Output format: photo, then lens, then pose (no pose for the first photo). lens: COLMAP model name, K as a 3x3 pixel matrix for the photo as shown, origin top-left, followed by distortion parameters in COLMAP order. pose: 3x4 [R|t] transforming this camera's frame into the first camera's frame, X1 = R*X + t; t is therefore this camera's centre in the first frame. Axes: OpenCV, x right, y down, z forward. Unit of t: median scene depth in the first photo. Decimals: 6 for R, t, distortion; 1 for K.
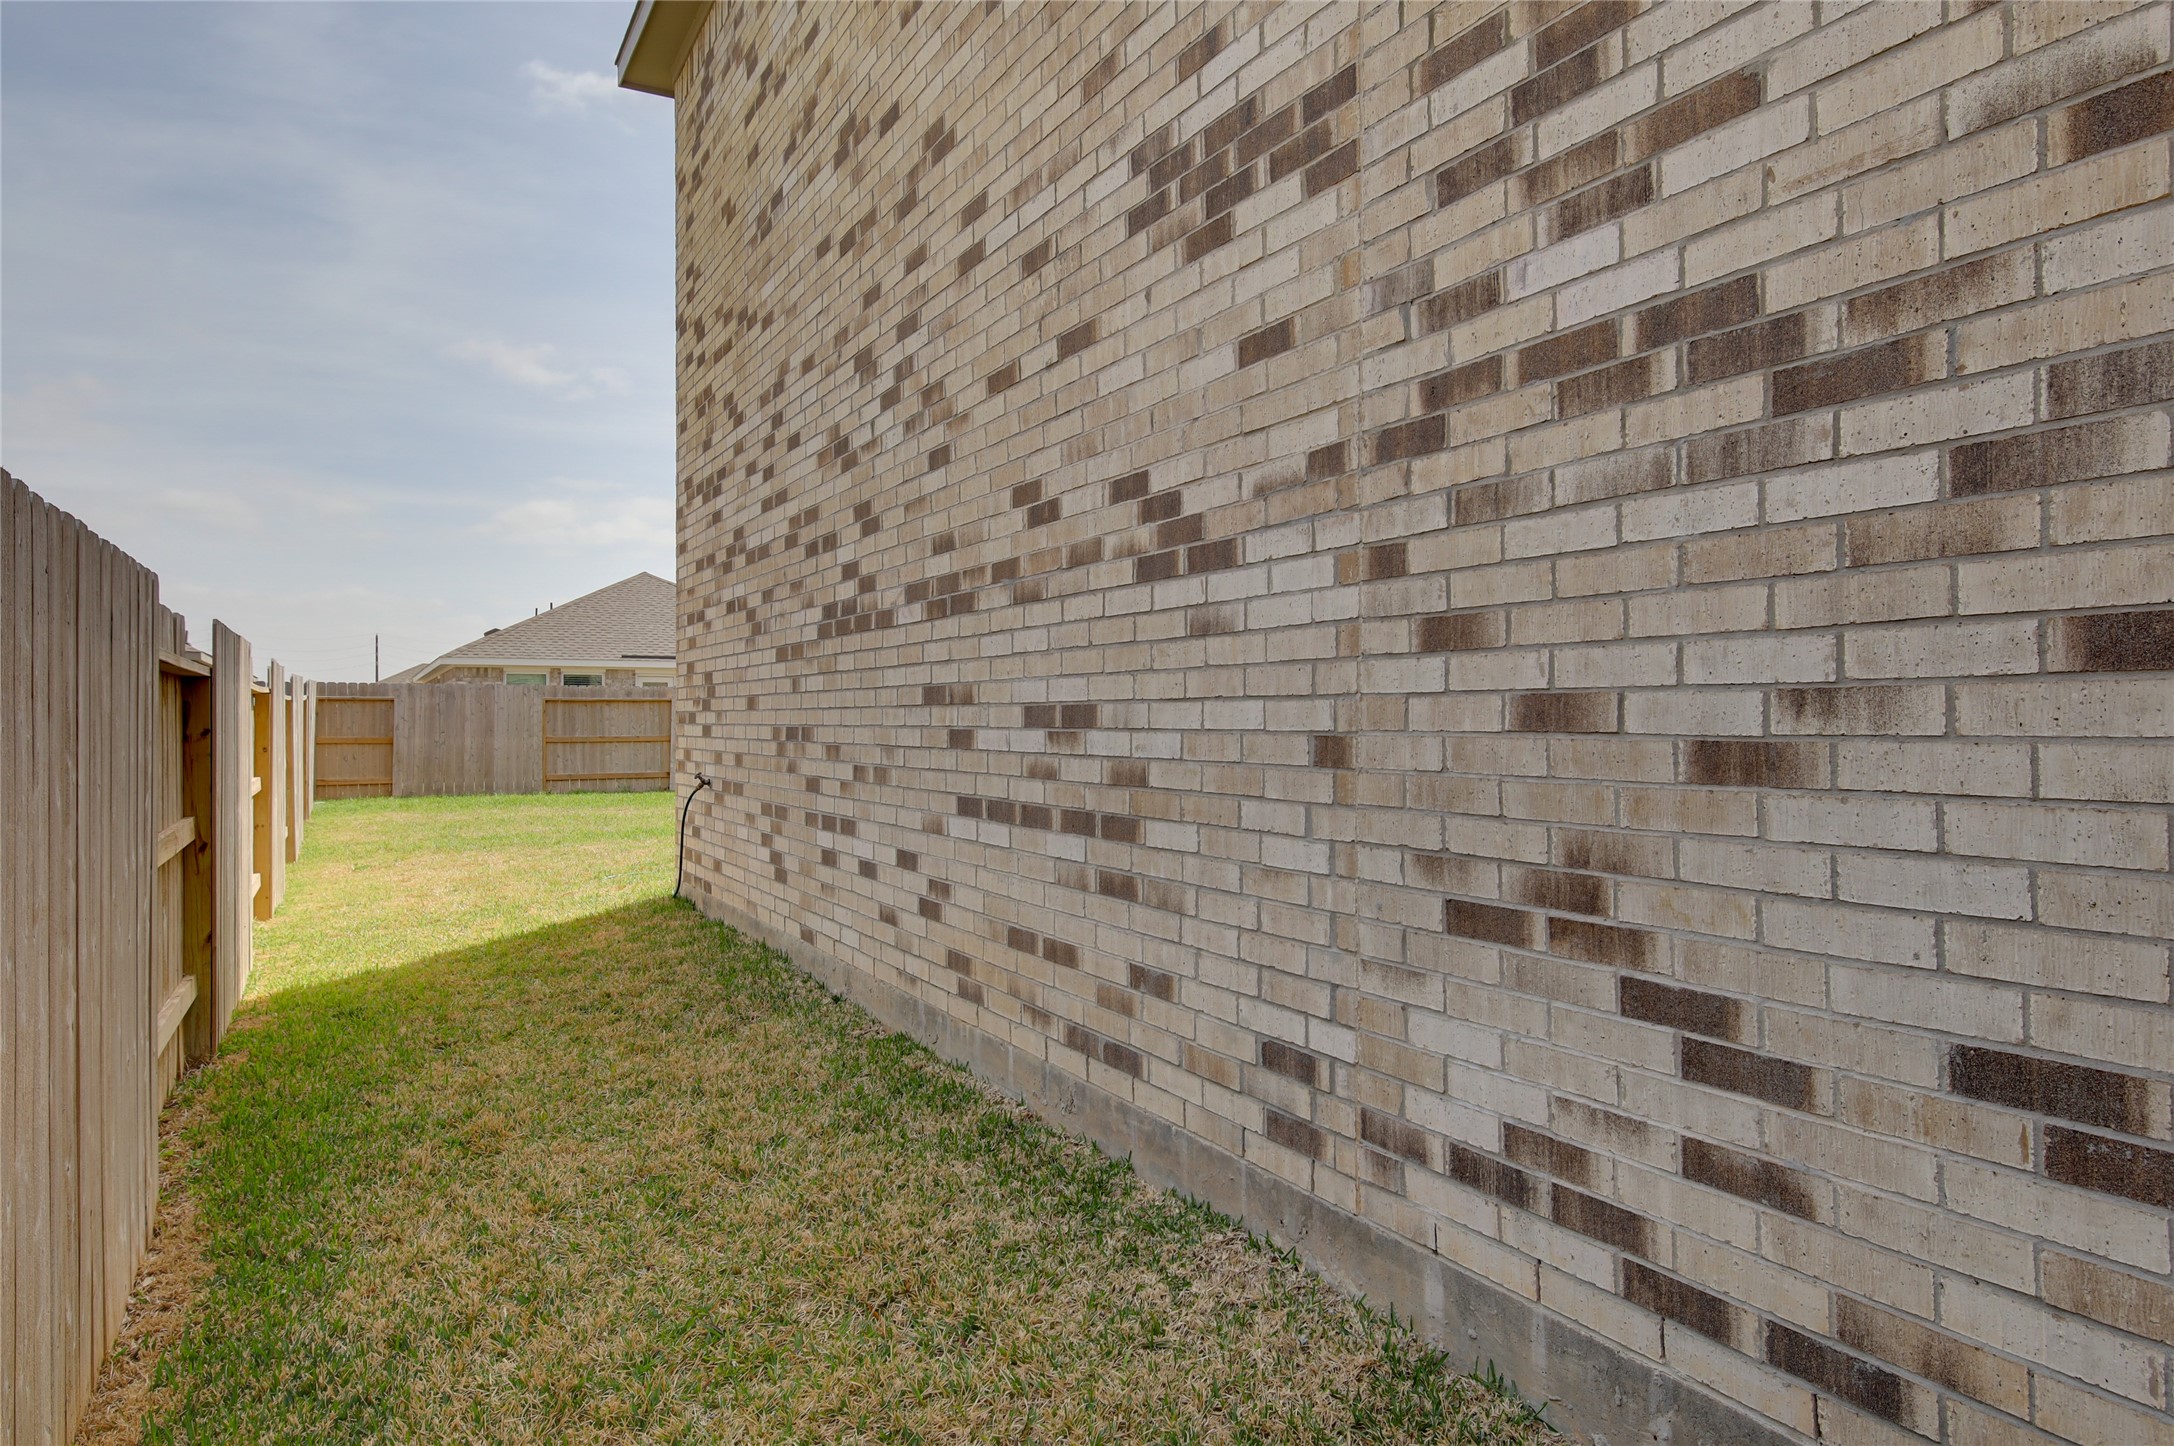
lens RADIAL K [[1161.6, 0, 1086.5], [0, 1161.6, 721.8], [0, 0, 1]] dist [0.006777, -0.000960]
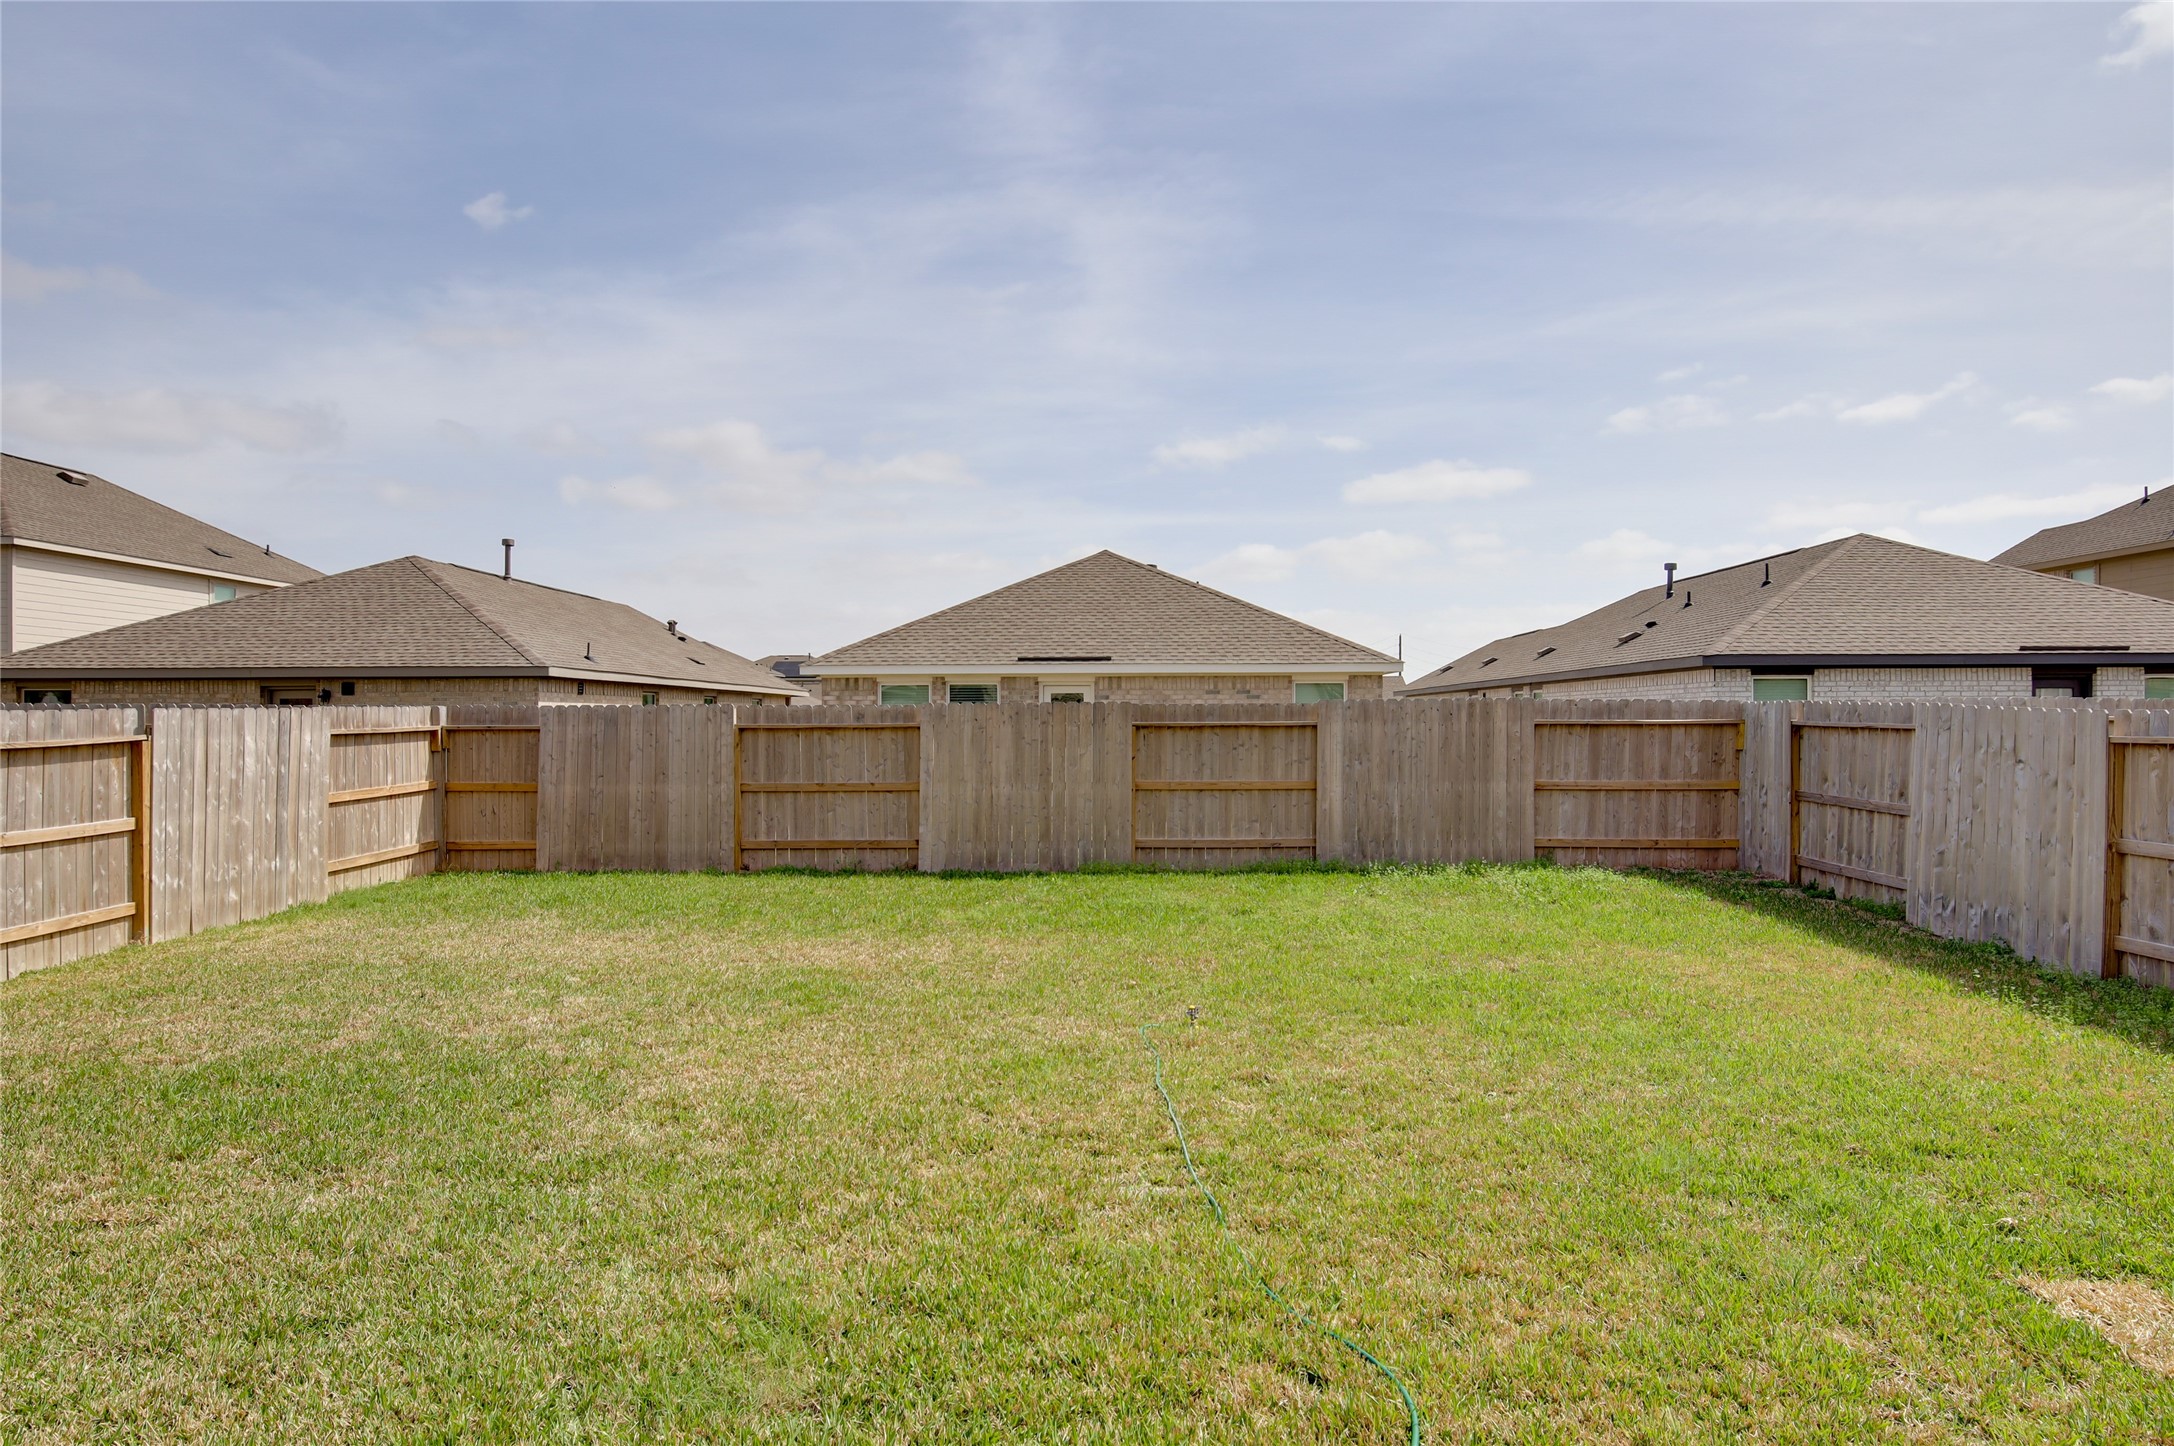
lens RADIAL K [[1161.6, 0, 1088.7], [0, 1161.6, 716.9], [0, 0, 1]] dist [0.006777, -0.000960]
pose [[0.840836, -0.002723, -0.541282, 0.057204], [0.000013, 0.999987, -0.005010, -0.021154], [0.541289, 0.004206, 0.840826, 0.548018]]
